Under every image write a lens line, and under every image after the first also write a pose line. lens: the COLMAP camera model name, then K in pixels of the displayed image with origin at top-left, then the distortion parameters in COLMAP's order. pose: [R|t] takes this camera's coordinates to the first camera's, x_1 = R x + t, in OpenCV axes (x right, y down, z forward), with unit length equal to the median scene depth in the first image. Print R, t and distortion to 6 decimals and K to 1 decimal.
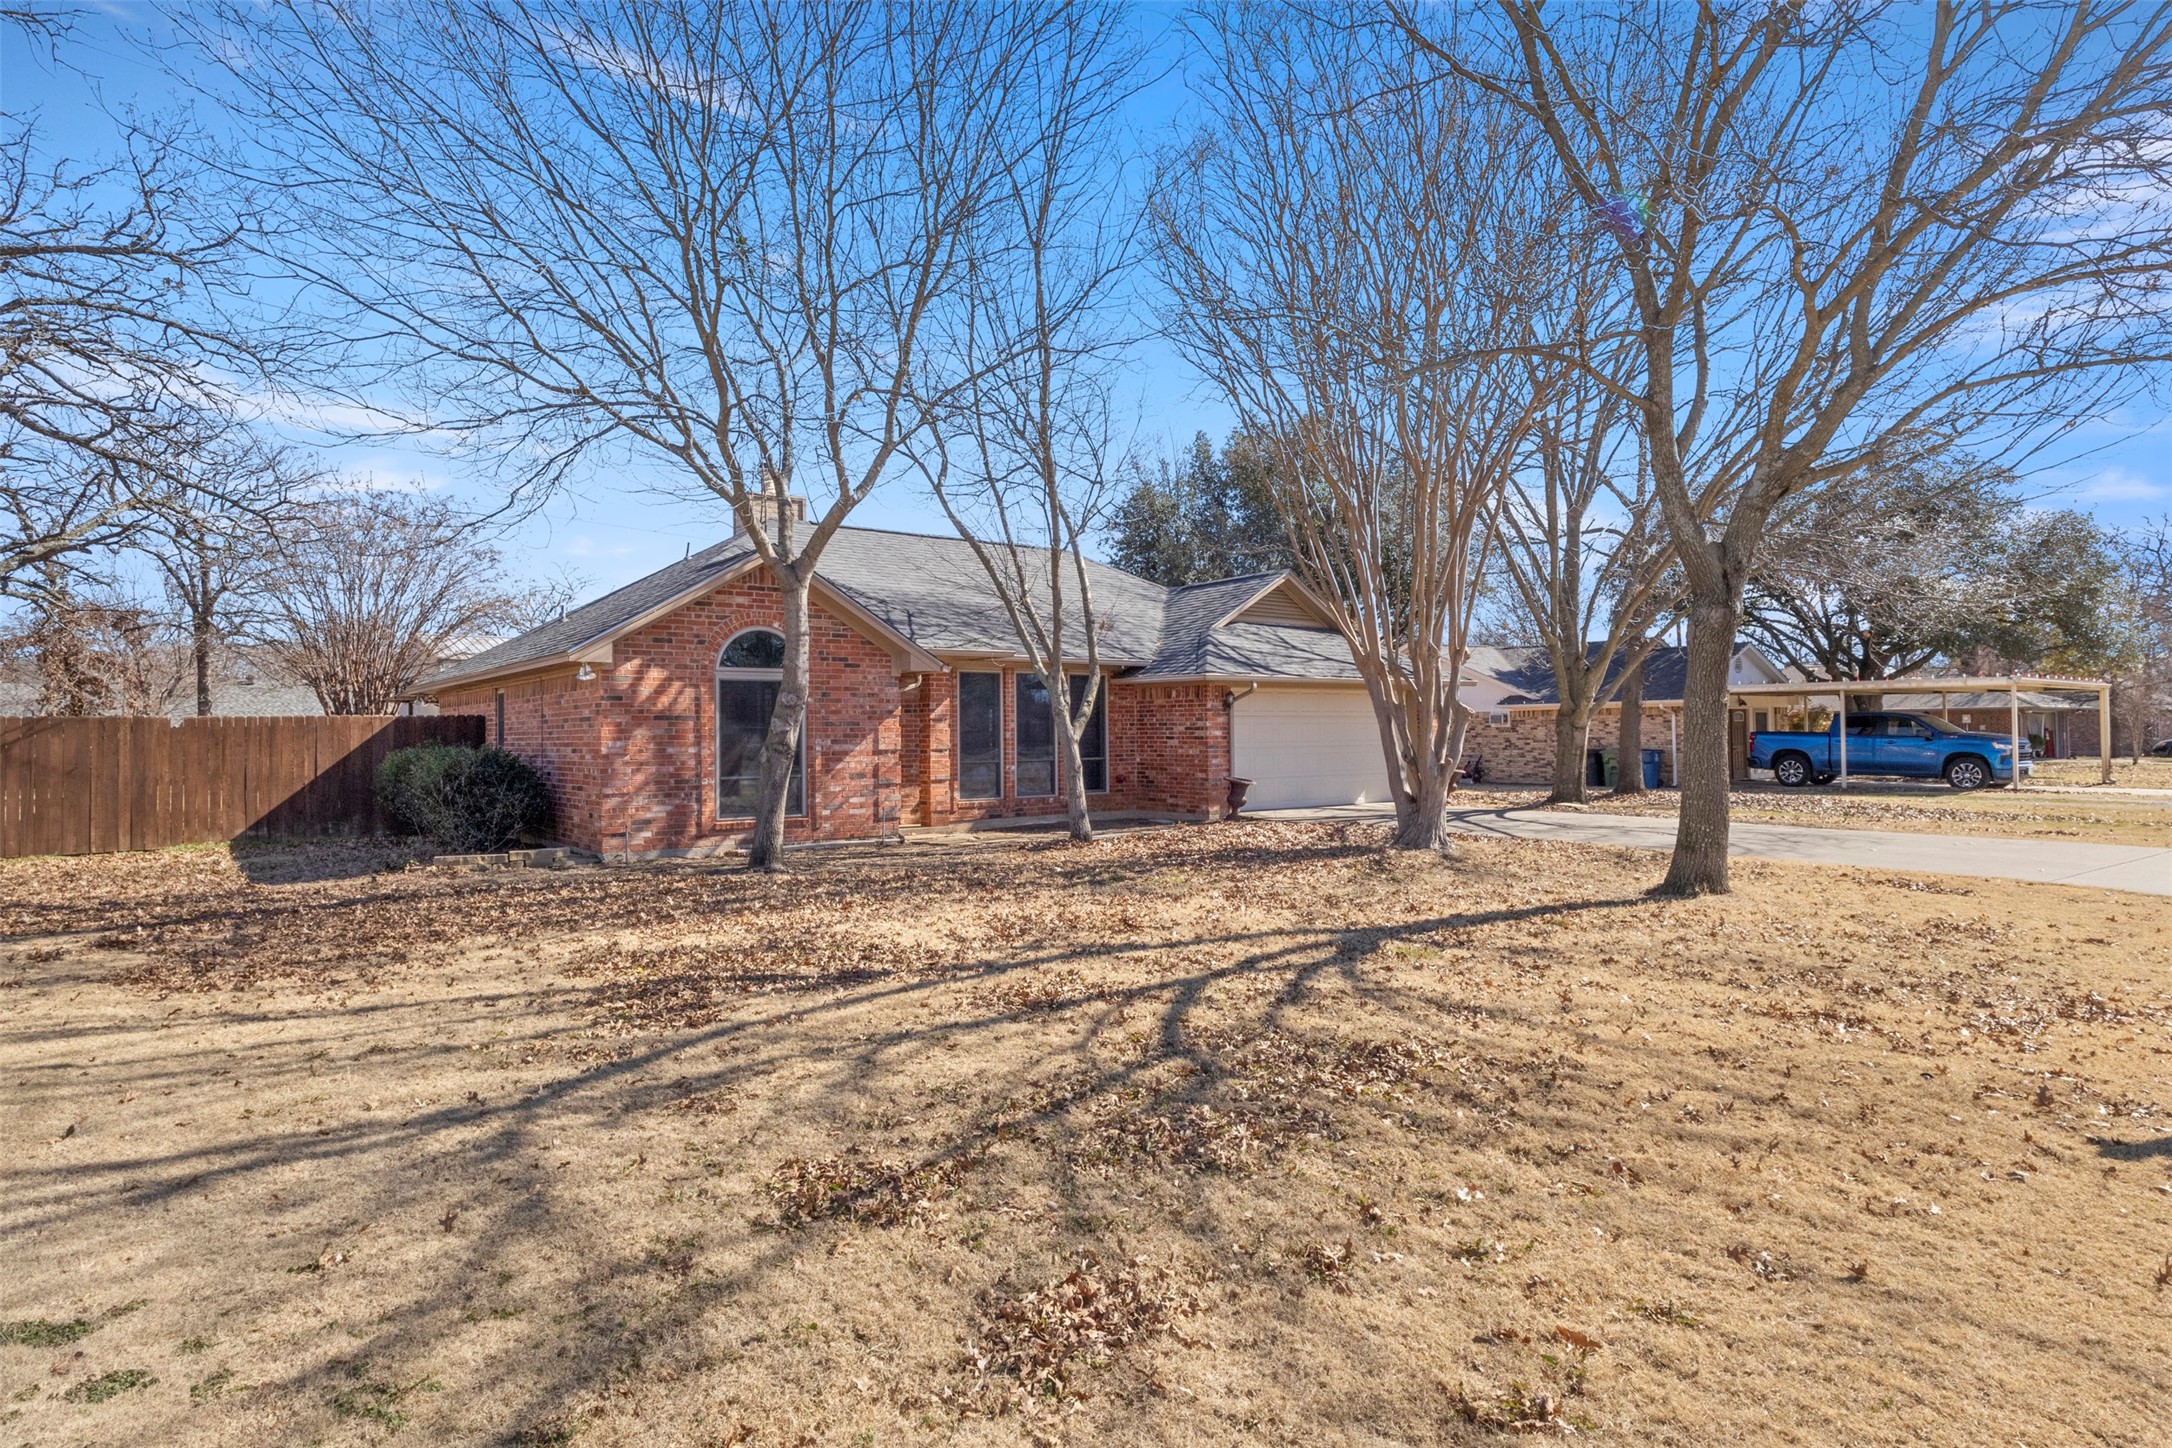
lens RADIAL K [[1193.6, 0, 1086.0], [0, 1193.6, 724.0], [0, 0, 1]] dist [-0.002582, -0.001045]
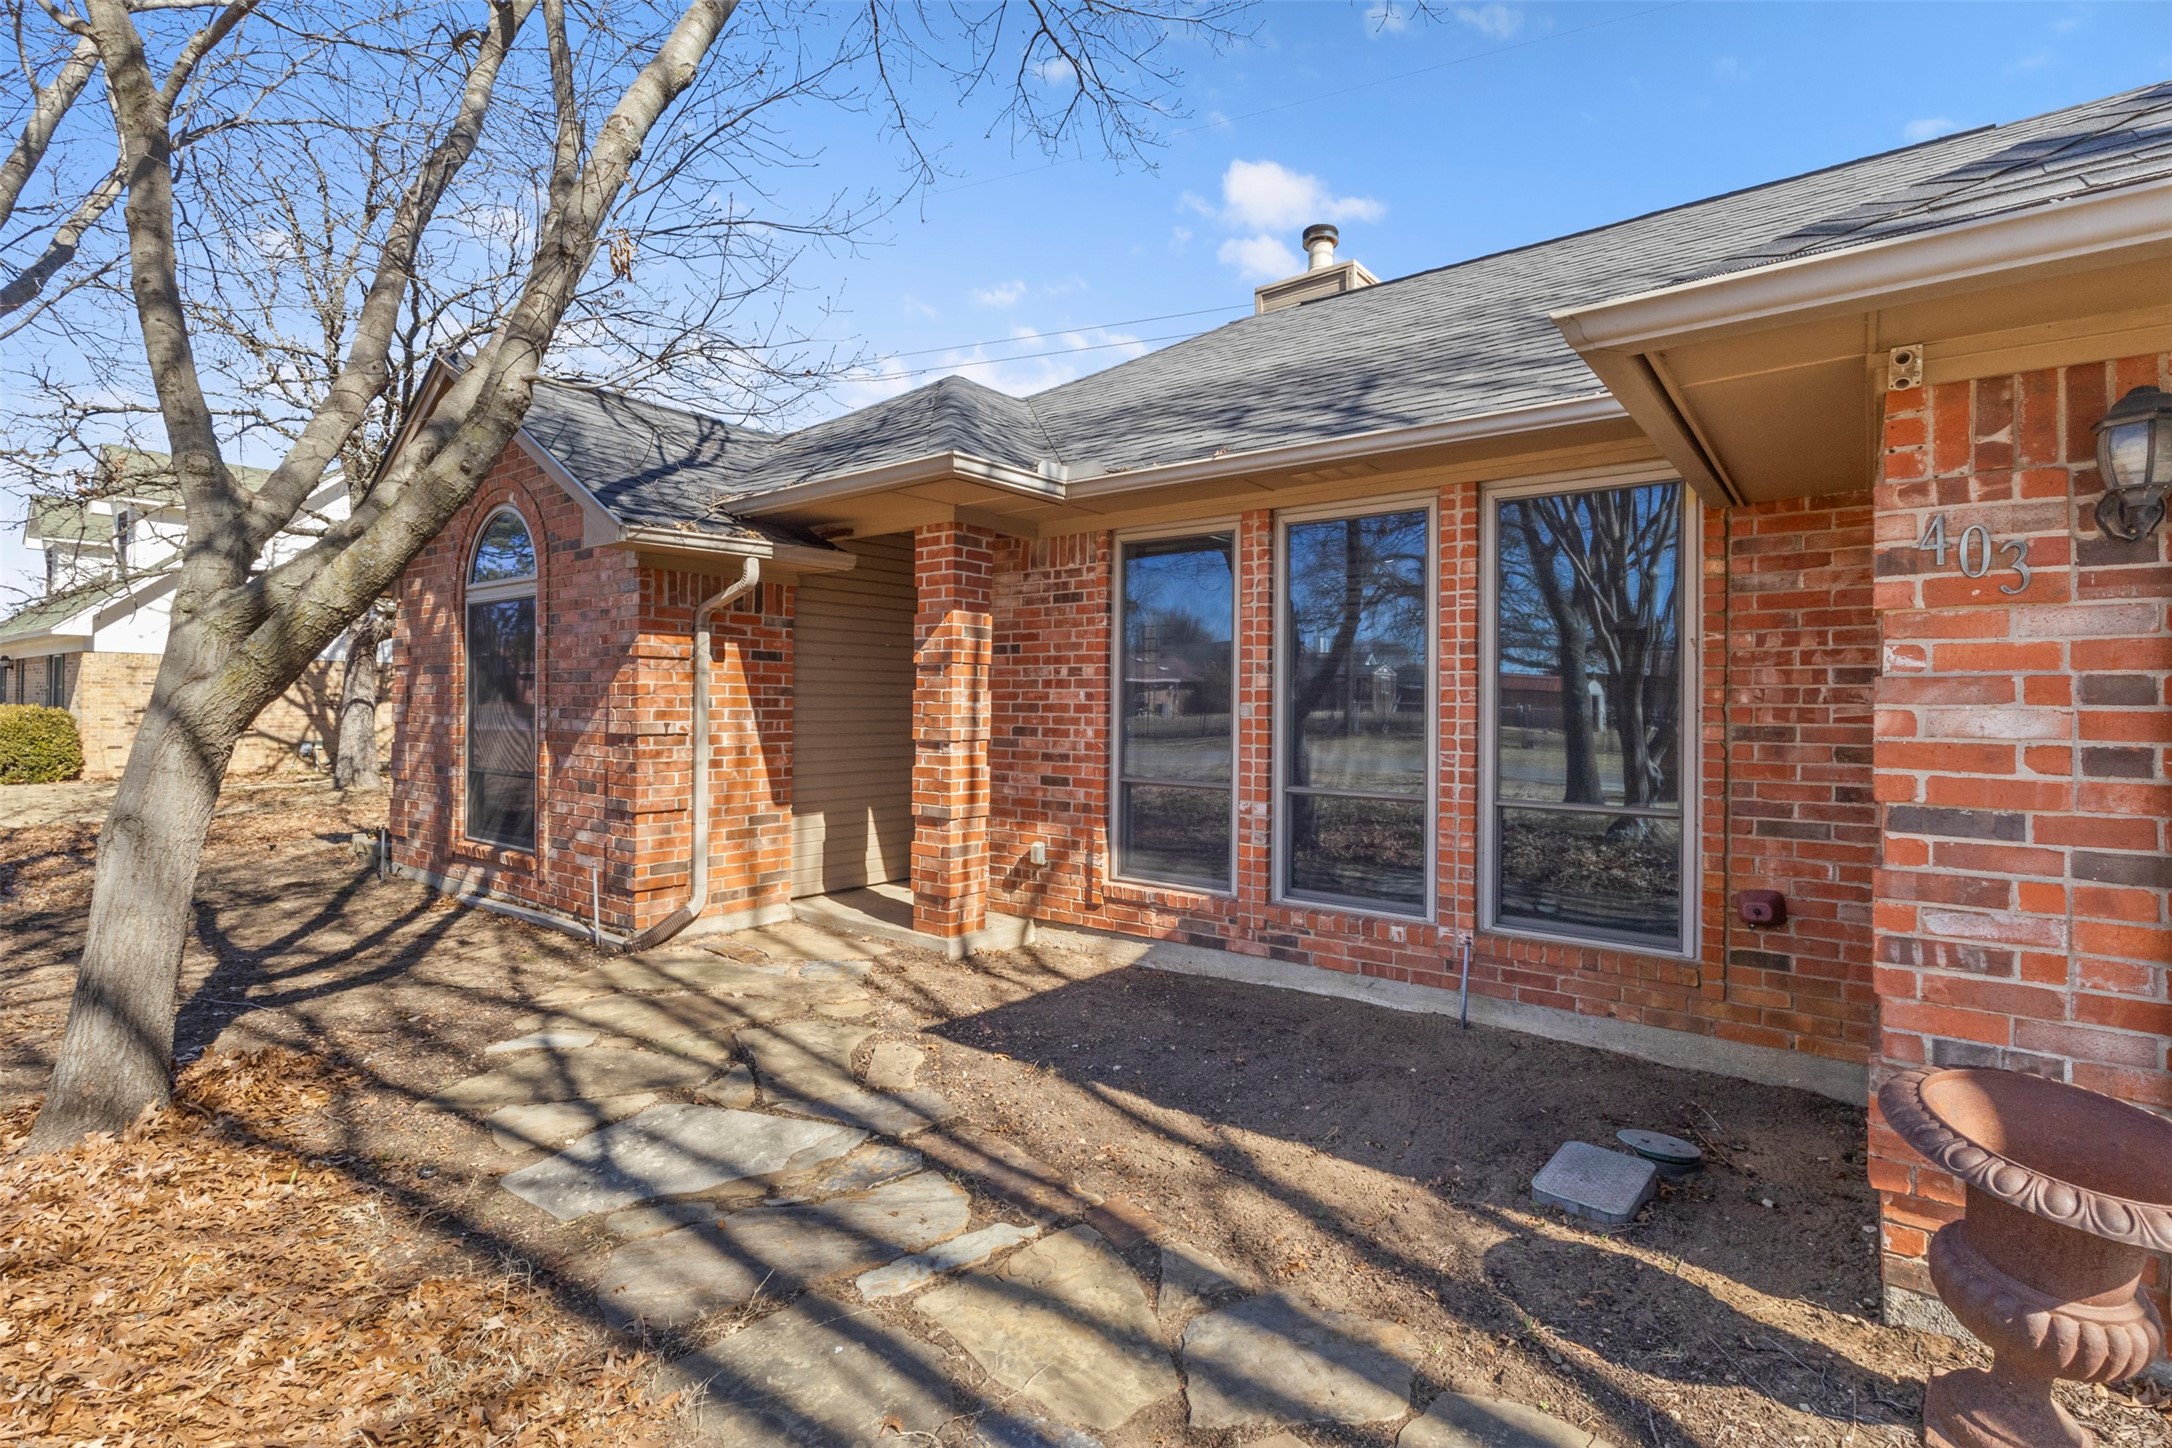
lens RADIAL K [[1004.0, 0, 1083.1], [0, 1004.0, 734.1], [0, 0, 1]] dist [0.000583, 0.000354]
pose [[0.274559, 0.044418, -0.960544, 0.238254], [-0.002104, 0.998958, 0.045593, 0.003612], [0.961568, -0.010497, 0.274367, 1.071856]]
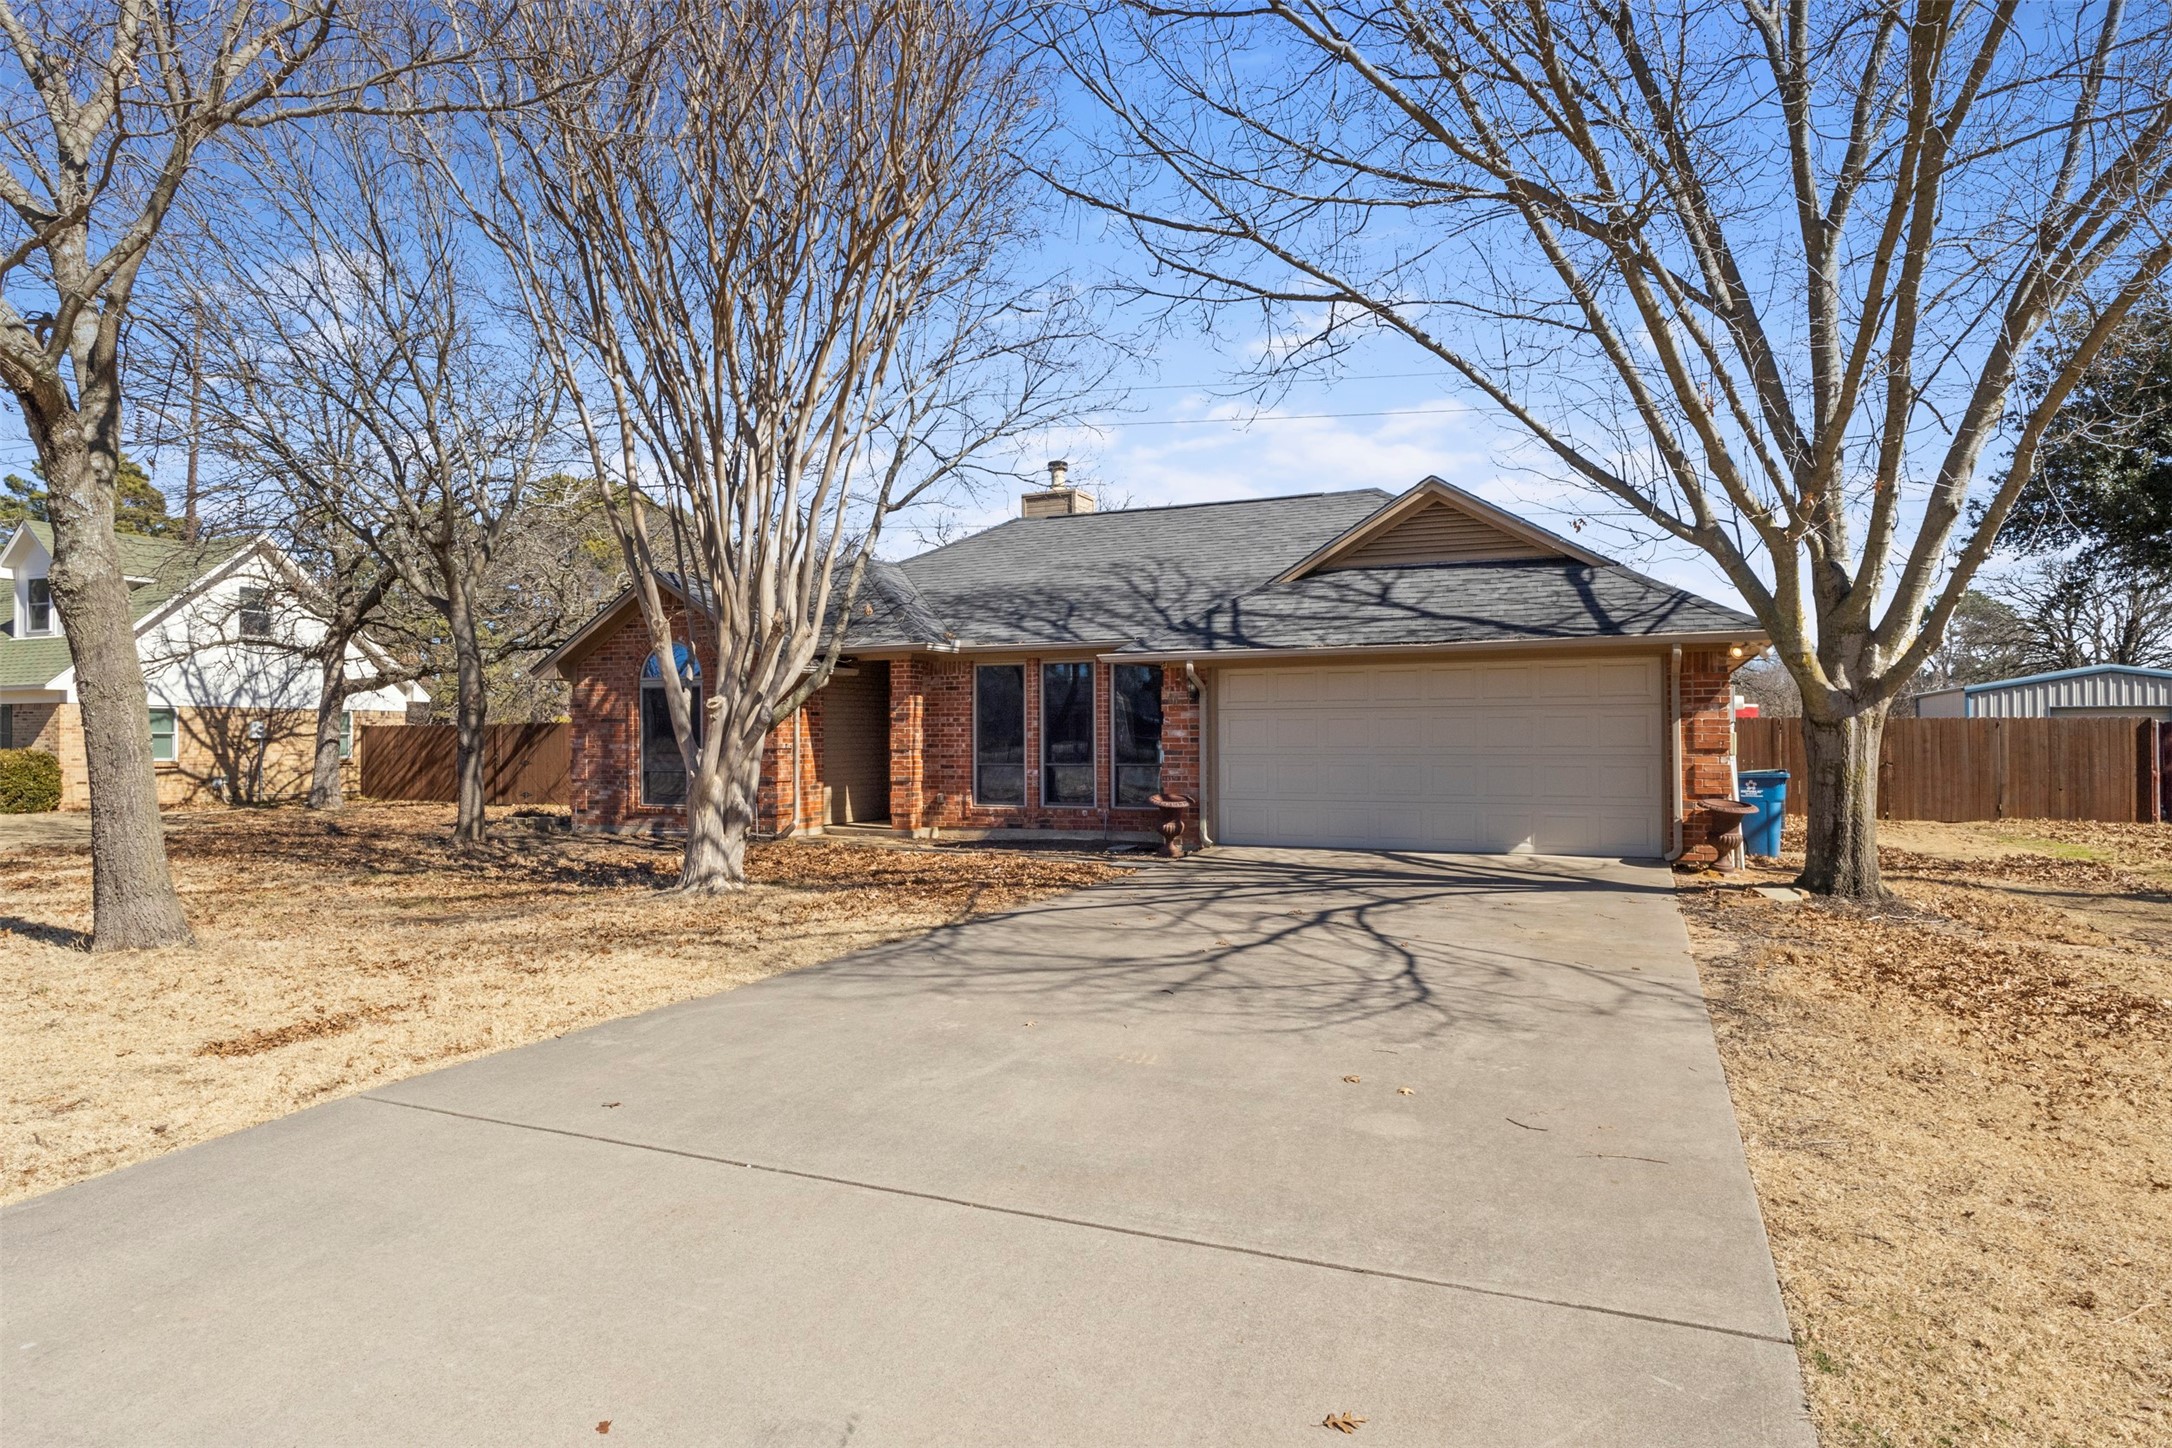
lens RADIAL K [[1299.5, 0, 1059.8], [0, 1299.5, 721.1], [0, 0, 1]] dist [-0.002583, -0.000055]
pose [[0.470916, -0.002264, -0.882175, 0.961290], [0.007219, 0.999973, 0.001288, -0.002413], [0.882148, -0.006974, 0.470920, 0.696843]]
